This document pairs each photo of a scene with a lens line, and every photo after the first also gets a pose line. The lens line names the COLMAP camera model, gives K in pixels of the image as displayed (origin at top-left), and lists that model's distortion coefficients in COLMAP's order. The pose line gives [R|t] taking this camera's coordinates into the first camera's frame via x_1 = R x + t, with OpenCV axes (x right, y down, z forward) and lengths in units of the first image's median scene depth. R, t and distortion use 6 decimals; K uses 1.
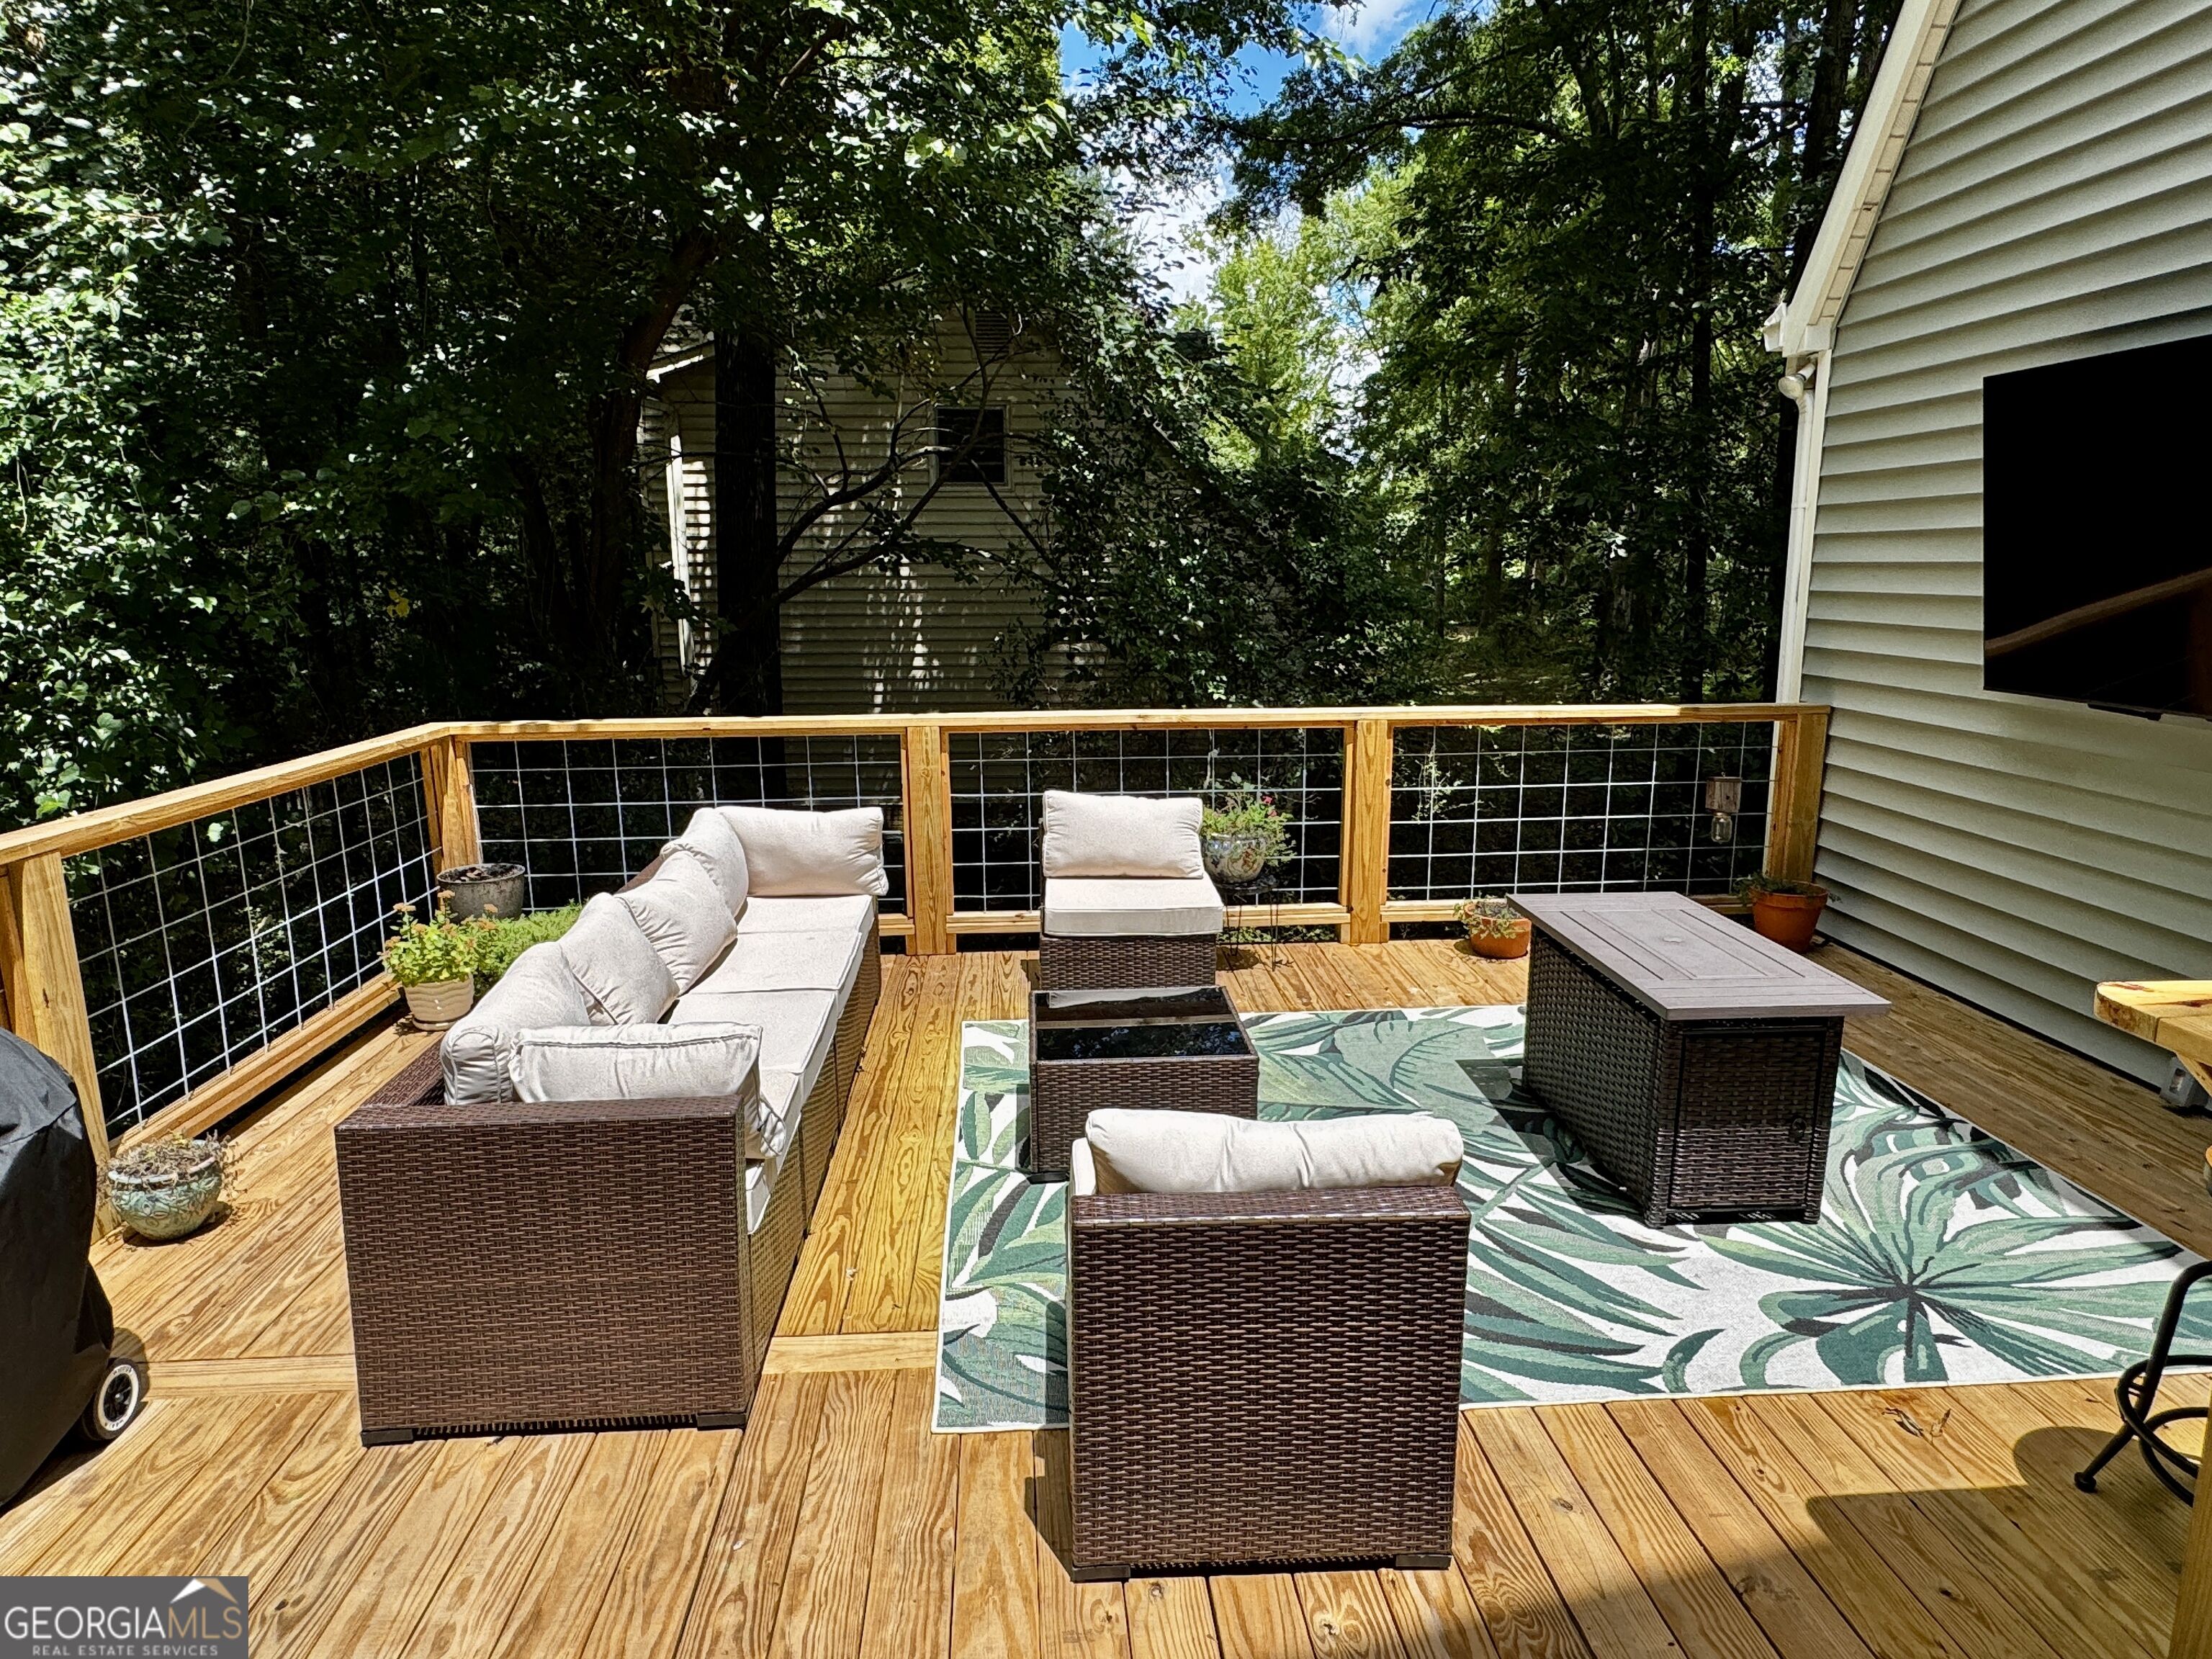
lens RADIAL K [[1324.8, 0, 1106.5], [0, 1324.8, 827.3], [0, 0, 1]] dist [-0.005679, 0.002377]
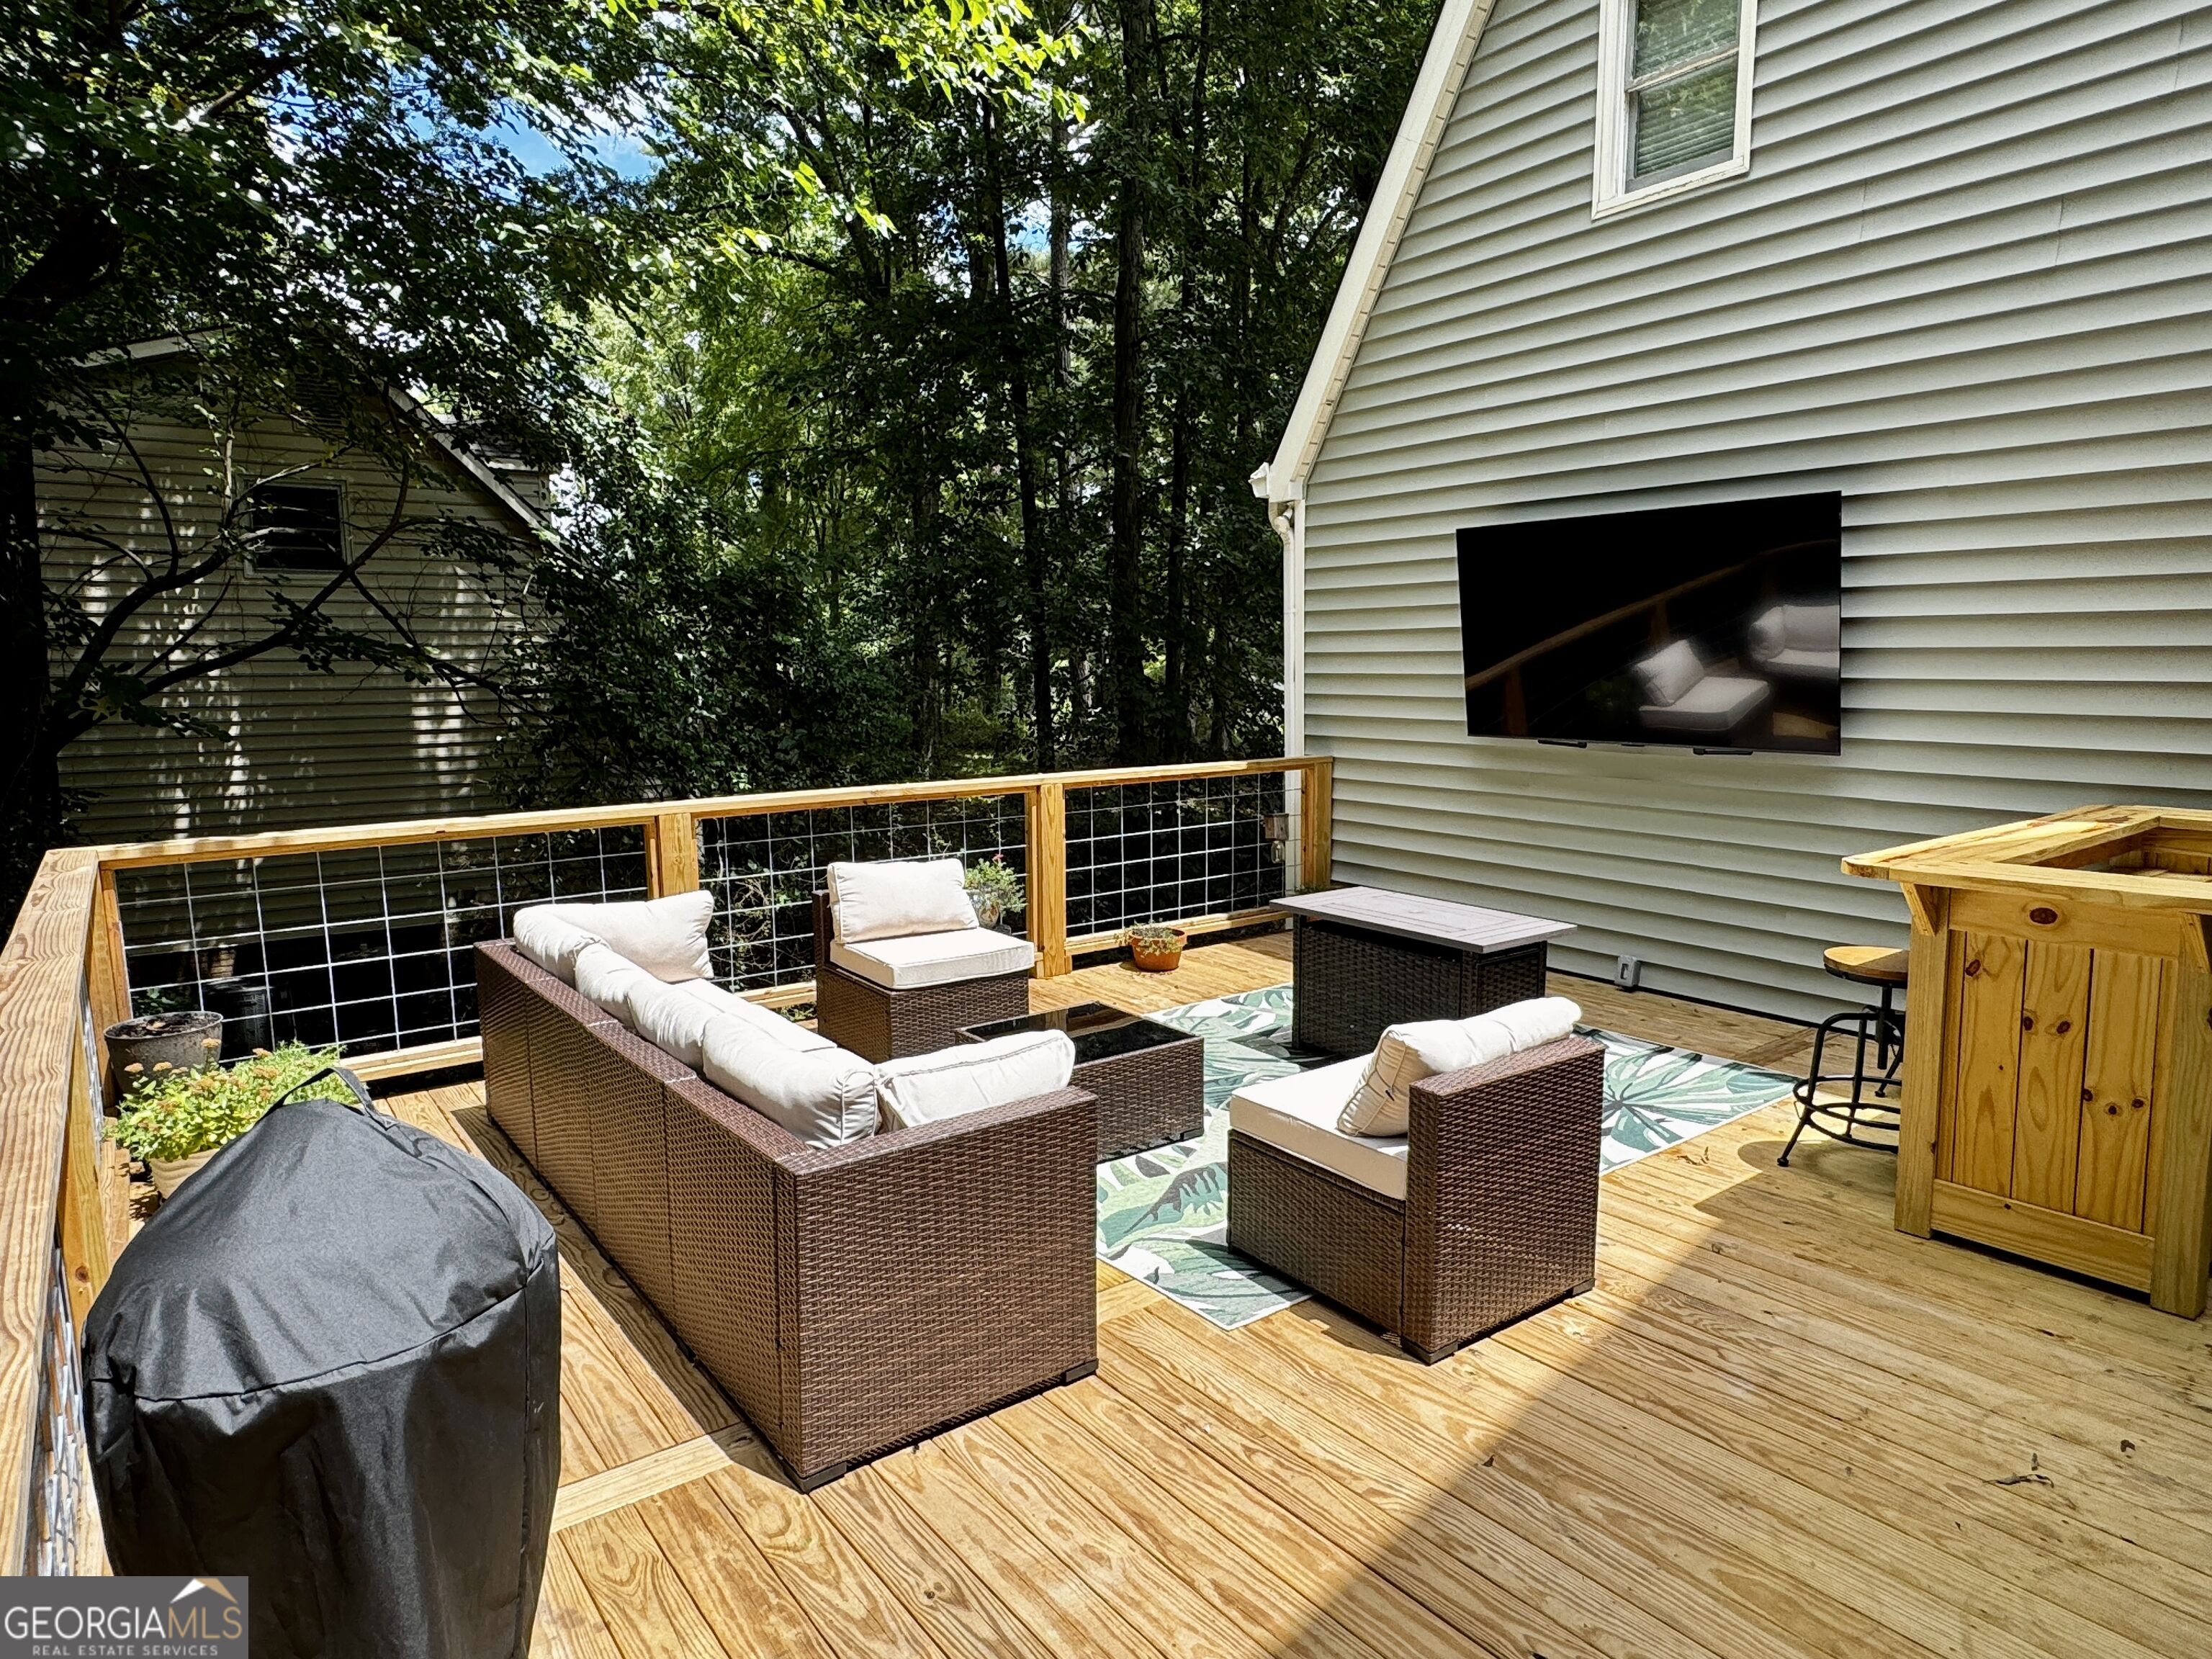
lens RADIAL K [[1324.8, 0, 1109.9], [0, 1324.8, 827.6], [0, 0, 1]] dist [-0.005679, 0.002377]
pose [[0.836575, -0.072048, 0.543094, -0.400966], [0.111341, 0.992986, -0.039777, 0.010295], [-0.536419, 0.093745, 0.838729, -0.015882]]
